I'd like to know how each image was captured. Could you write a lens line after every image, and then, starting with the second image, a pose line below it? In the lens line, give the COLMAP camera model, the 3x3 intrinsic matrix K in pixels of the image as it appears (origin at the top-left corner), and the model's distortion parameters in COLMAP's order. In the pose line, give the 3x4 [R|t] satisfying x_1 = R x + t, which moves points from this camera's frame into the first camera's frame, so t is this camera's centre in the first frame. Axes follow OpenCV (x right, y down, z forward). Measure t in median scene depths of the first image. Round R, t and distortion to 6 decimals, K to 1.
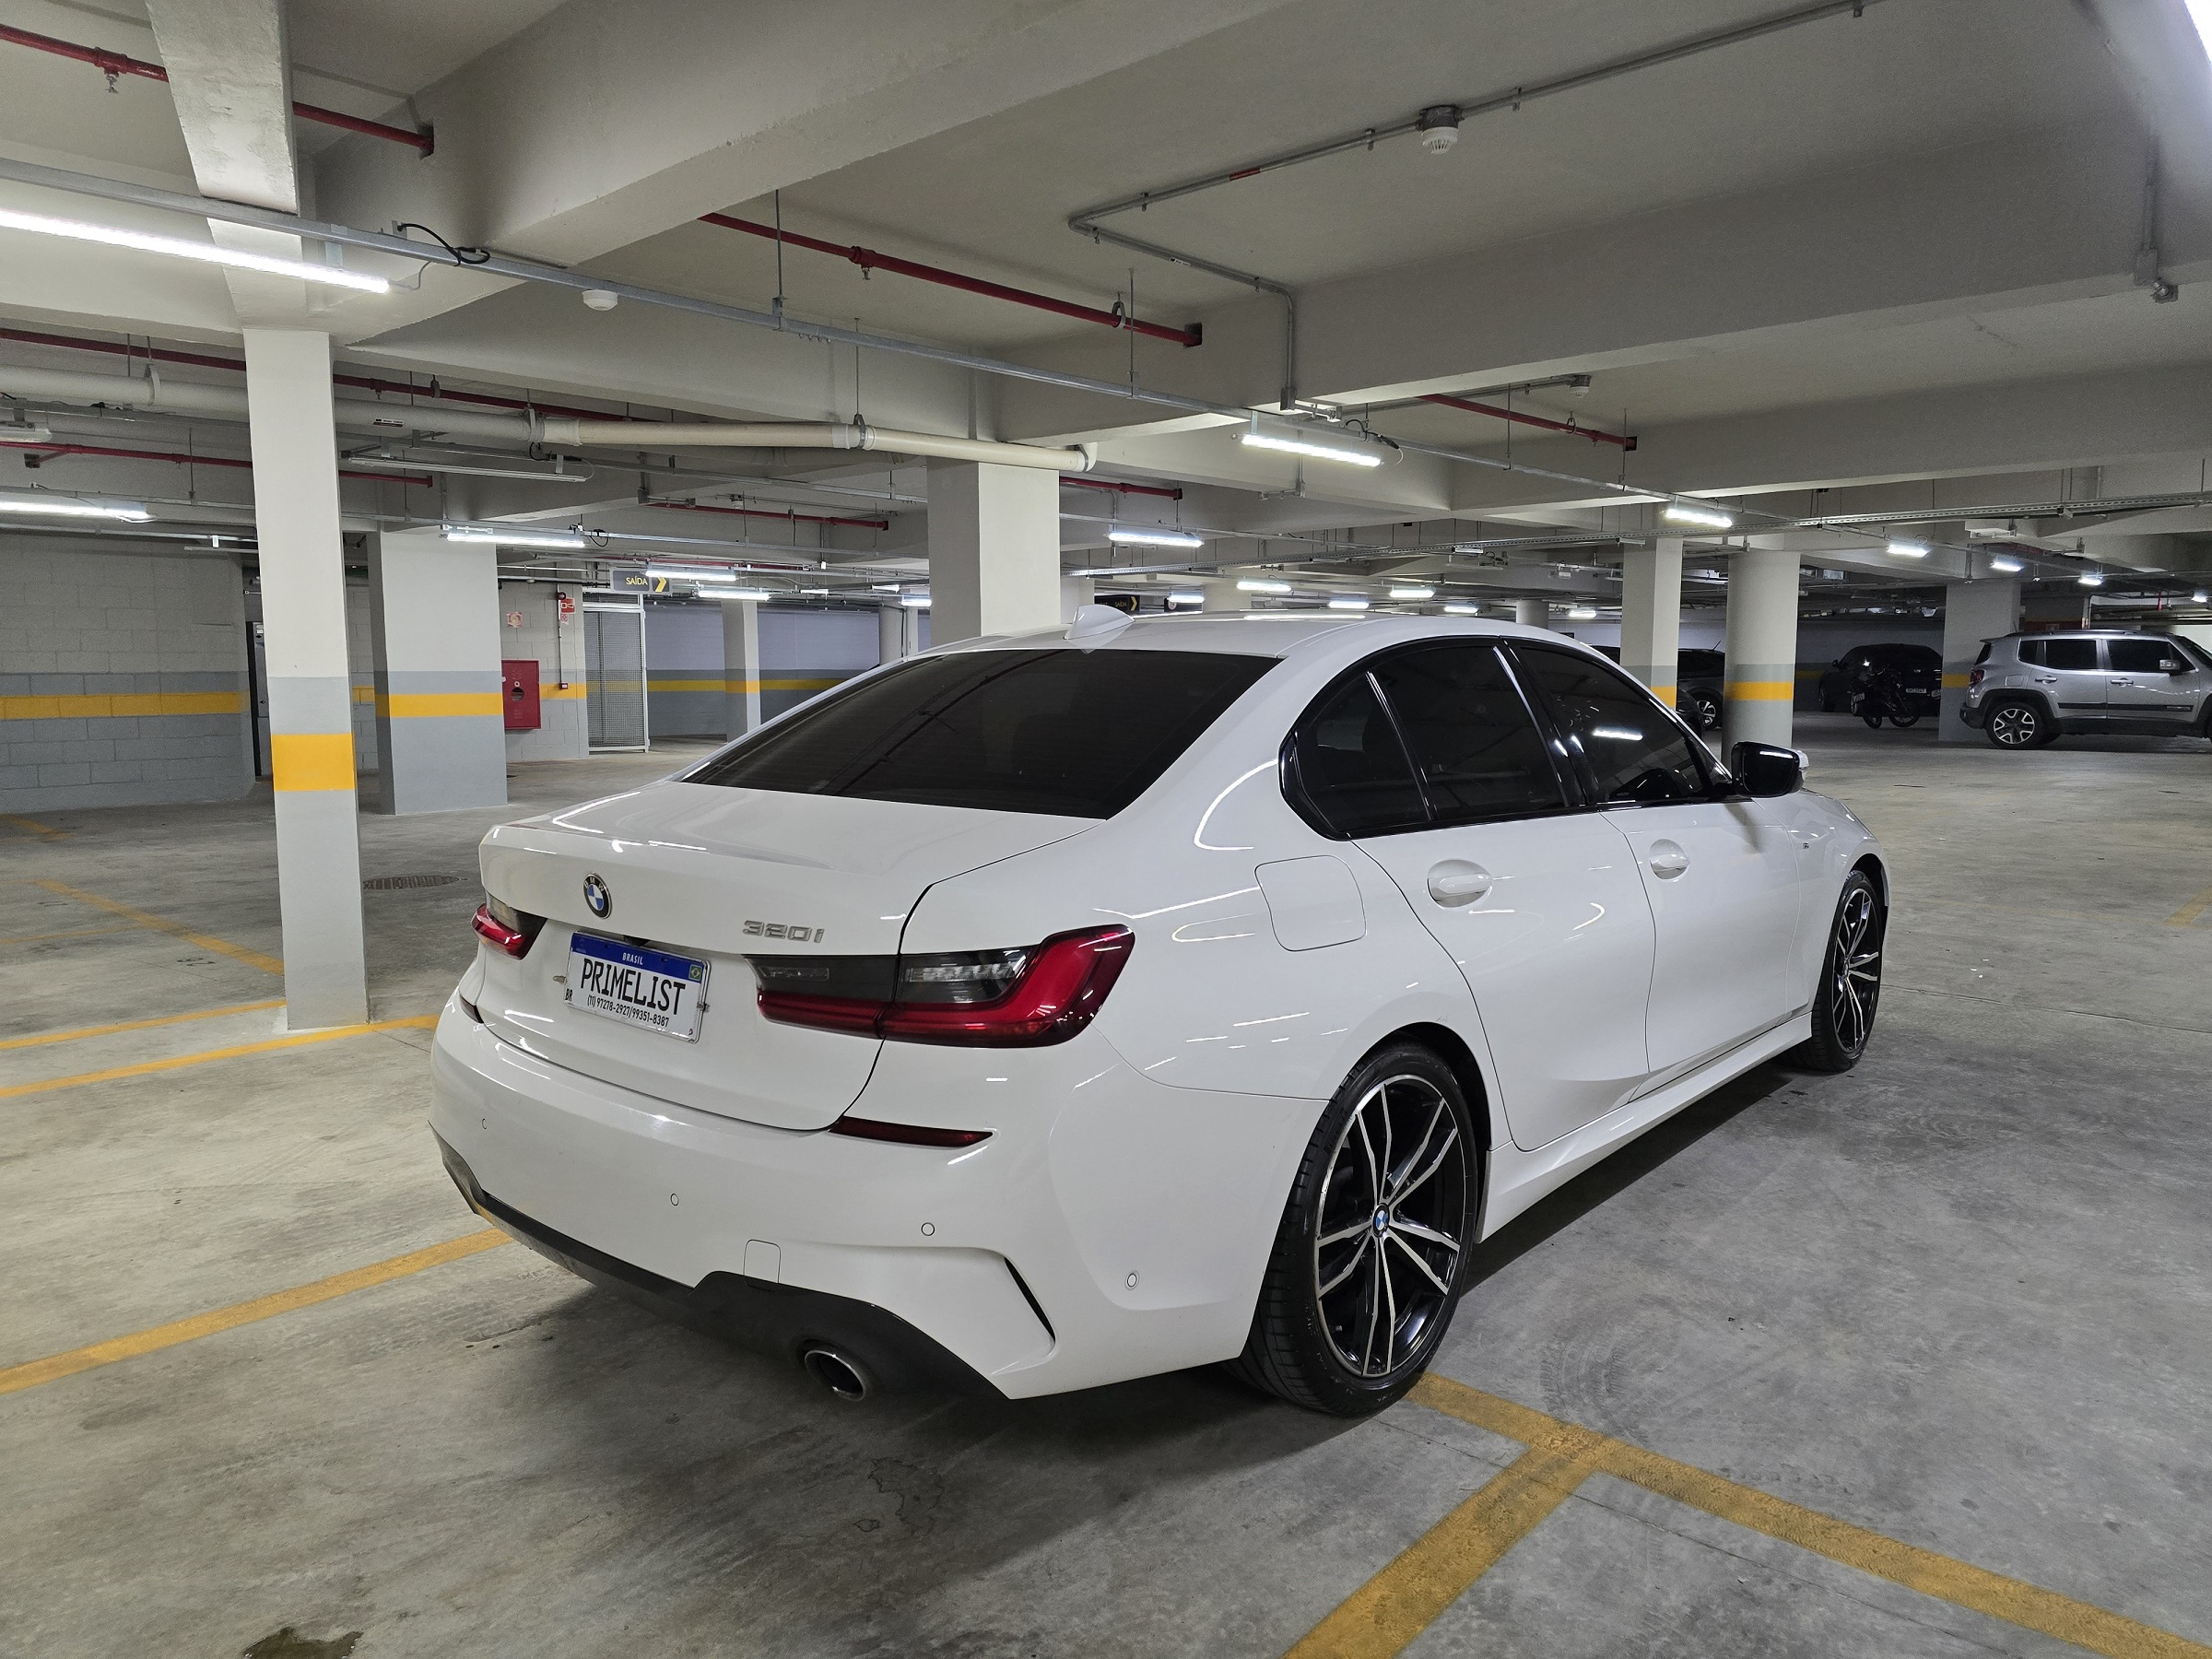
lens RADIAL K [[1492.1, 0, 1087.2], [0, 1492.1, 831.3], [0, 0, 1]] dist [0.037855, -0.044874]
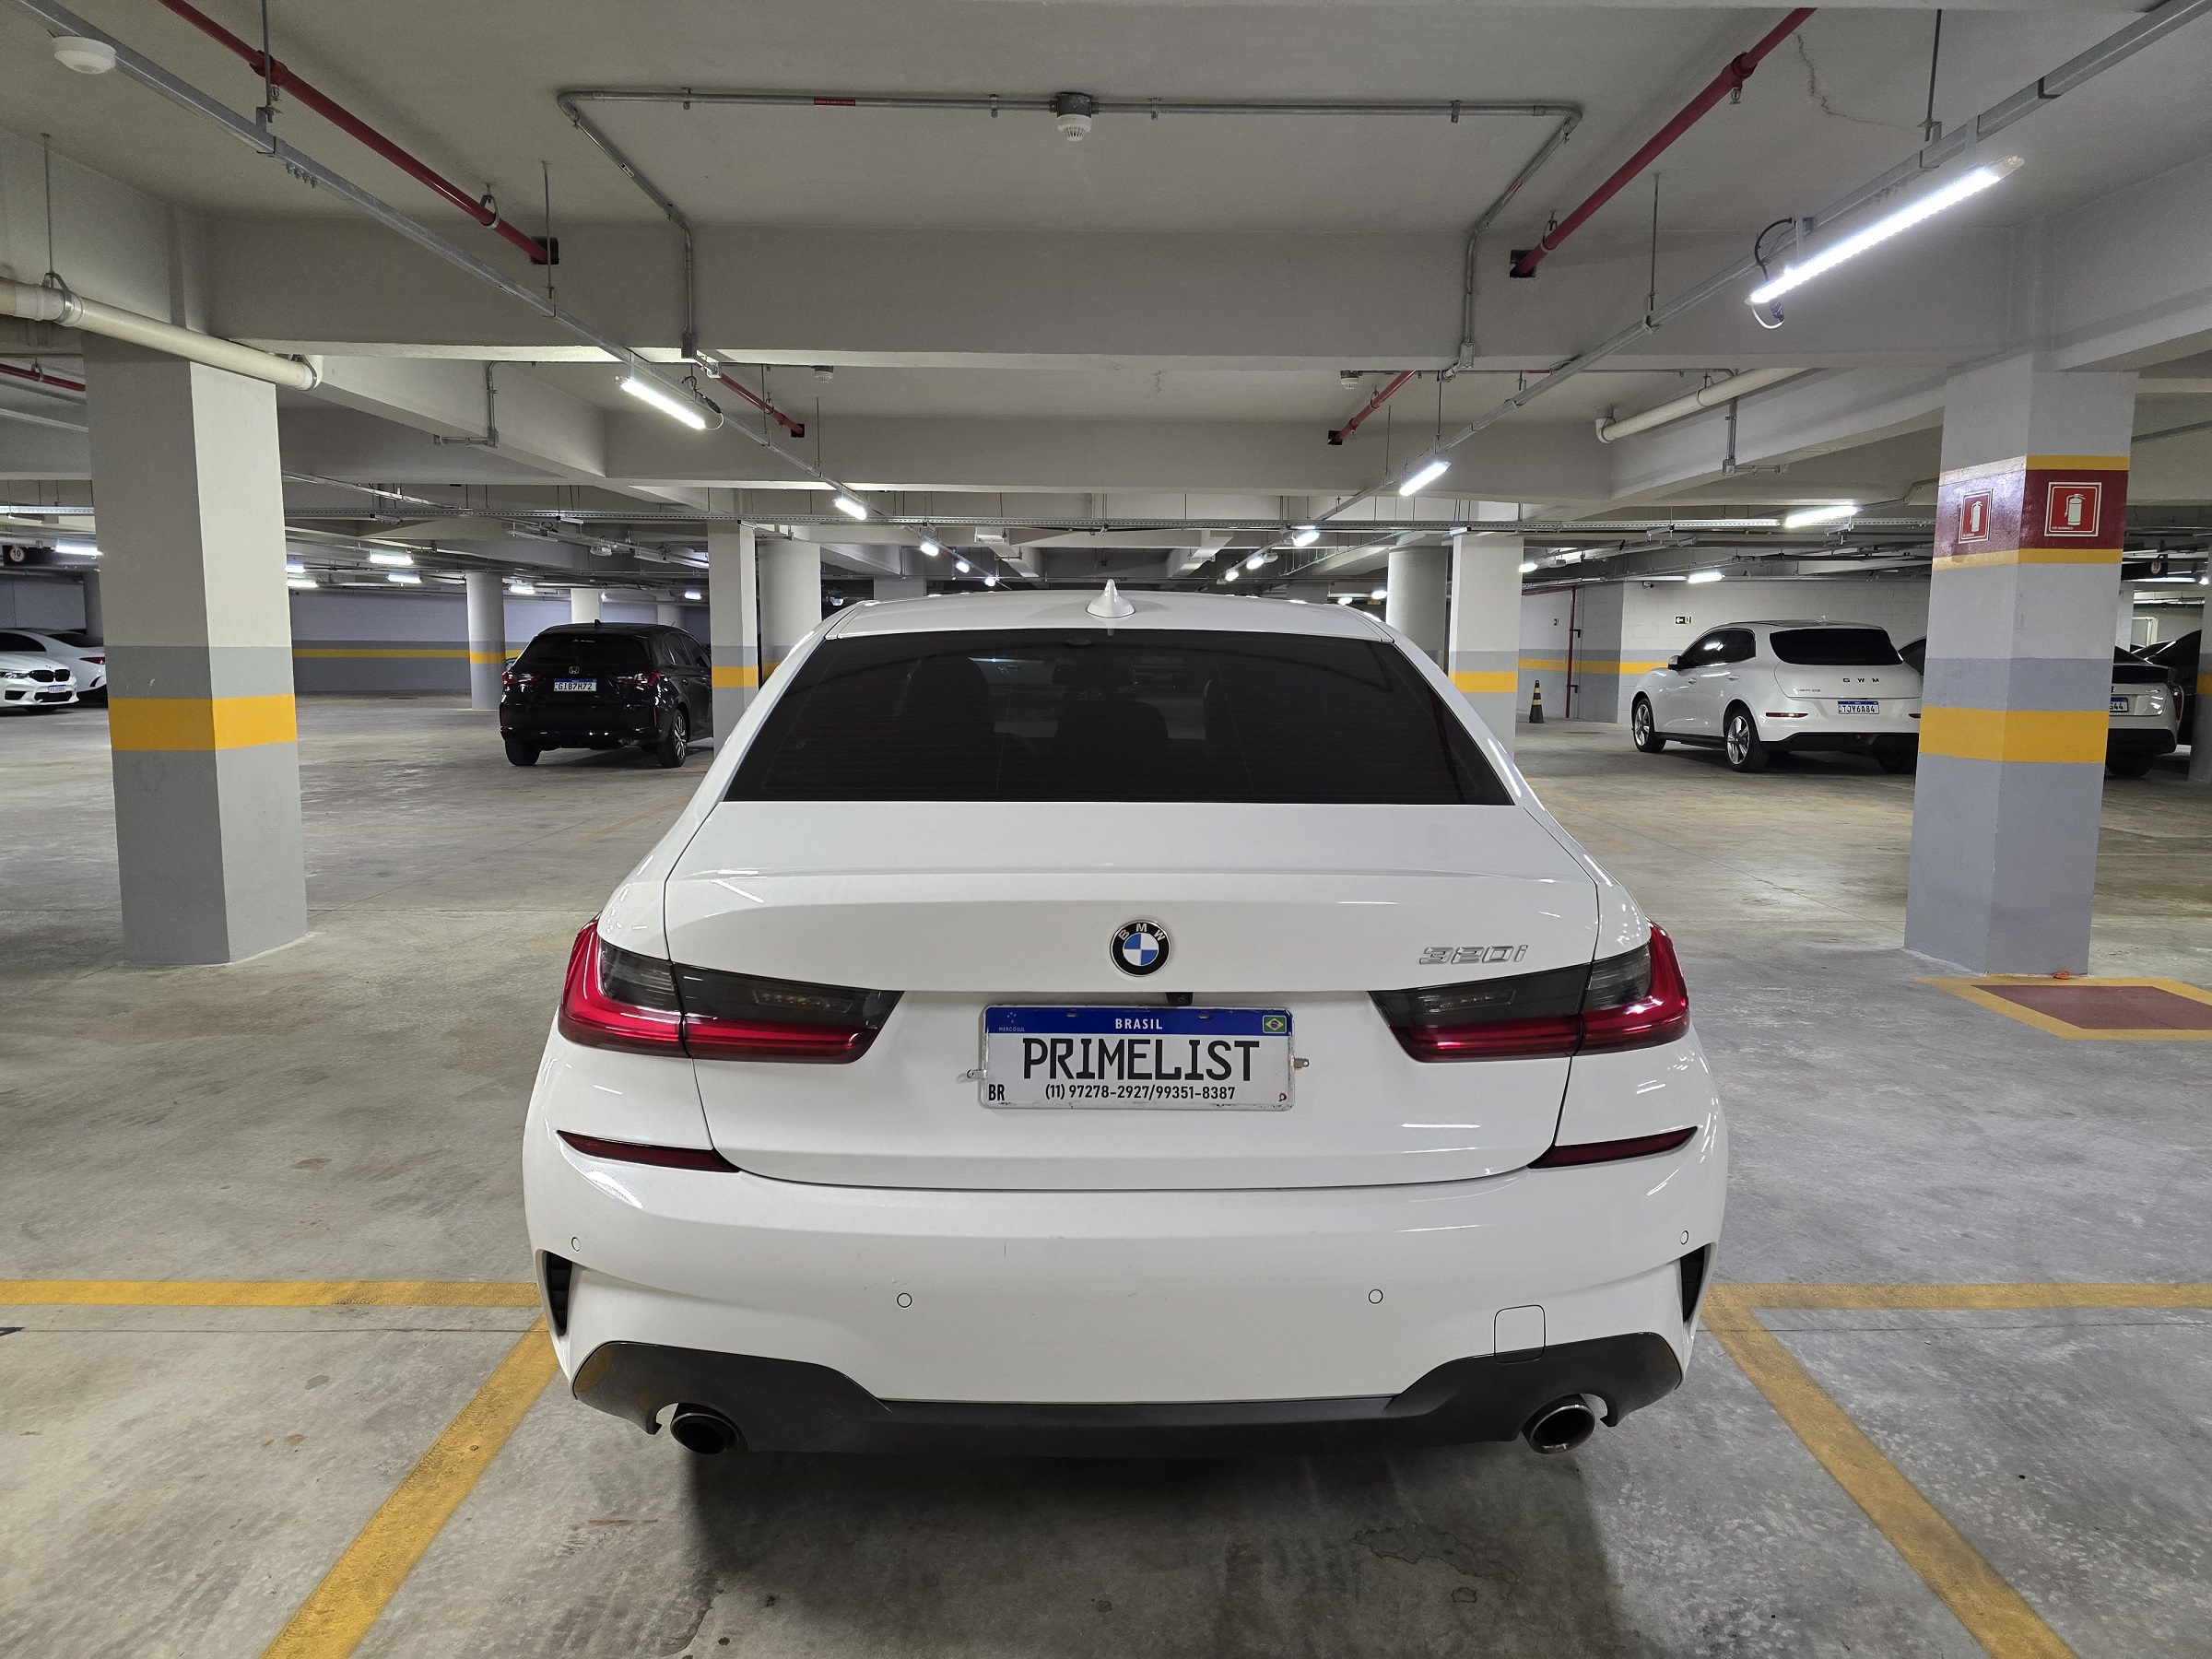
lens RADIAL K [[1492.1, 0, 1096.8], [0, 1492.1, 821.2], [0, 0, 1]] dist [0.037855, -0.044874]
pose [[0.726543, -0.070884, 0.683455, -0.836535], [0.063711, 0.997329, 0.035709, -0.048159], [-0.684161, 0.017600, 0.729119, 0.450406]]
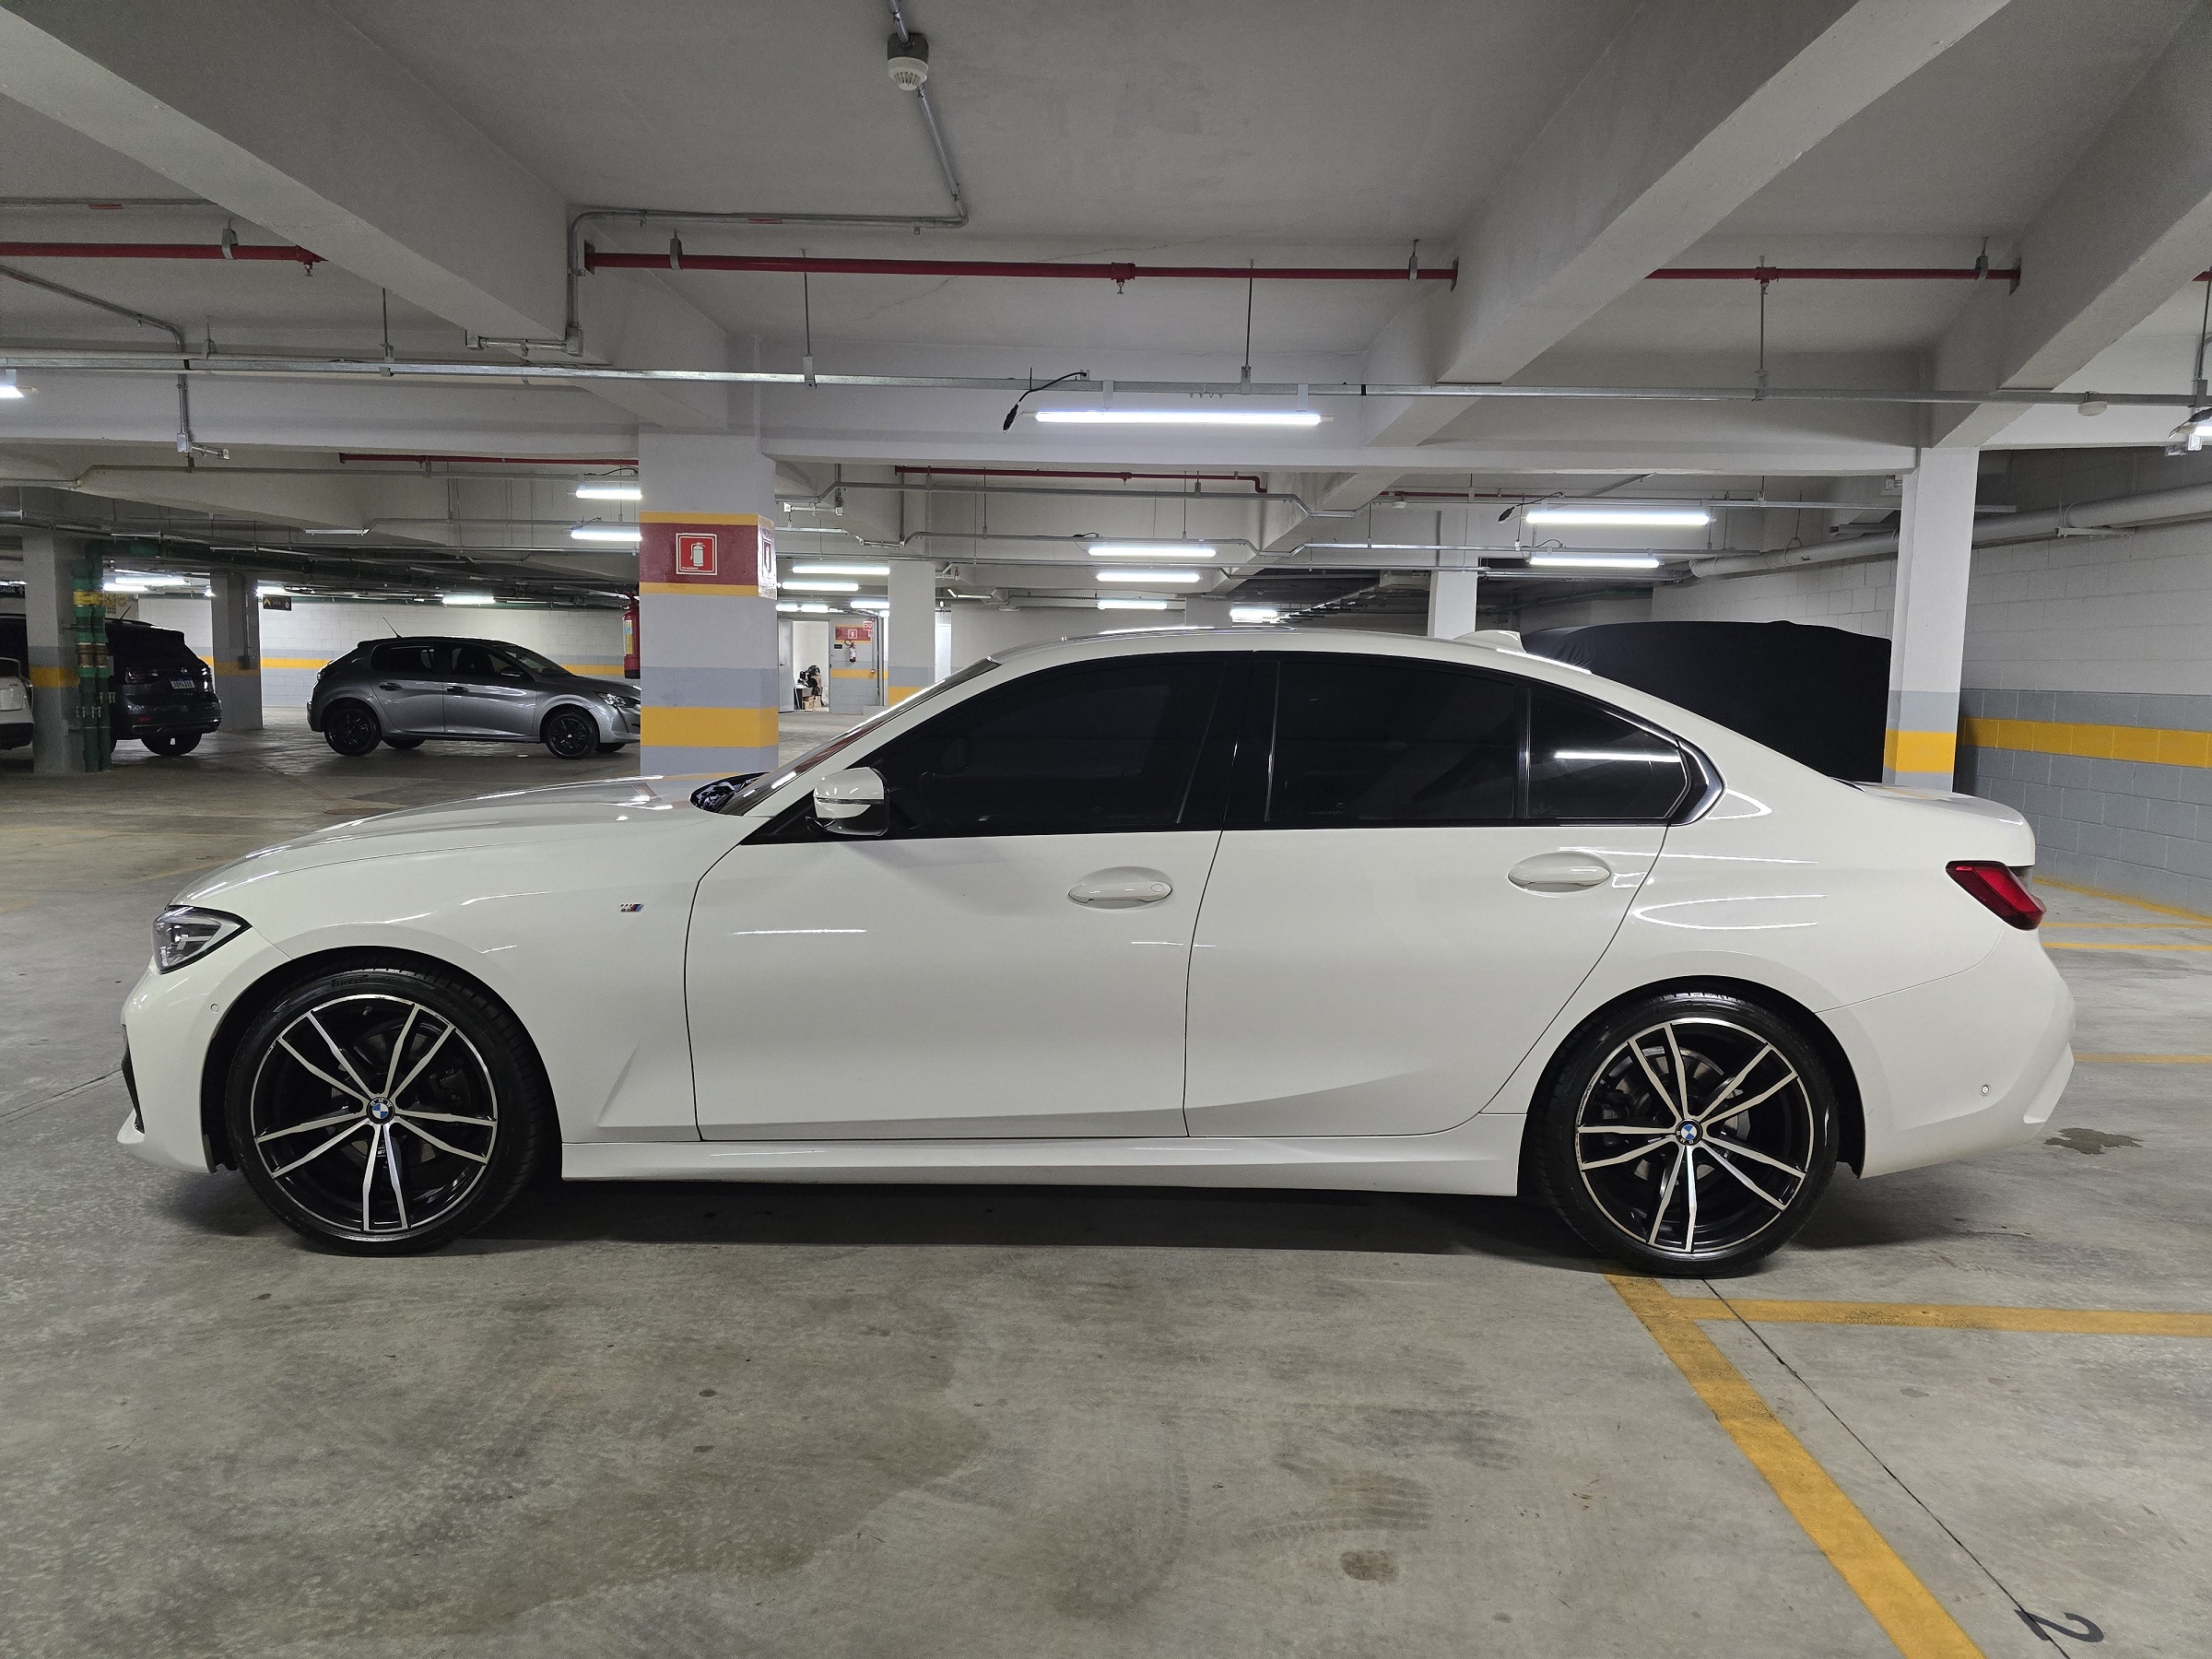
lens RADIAL K [[1492.1, 0, 1107.5], [0, 1492.1, 828.4], [0, 0, 1]] dist [0.037855, -0.044874]
pose [[-0.678306, -0.085246, 0.729817, -0.914215], [0.066712, 0.982000, 0.176706, -0.305051], [-0.731744, 0.168548, -0.660410, 2.743623]]
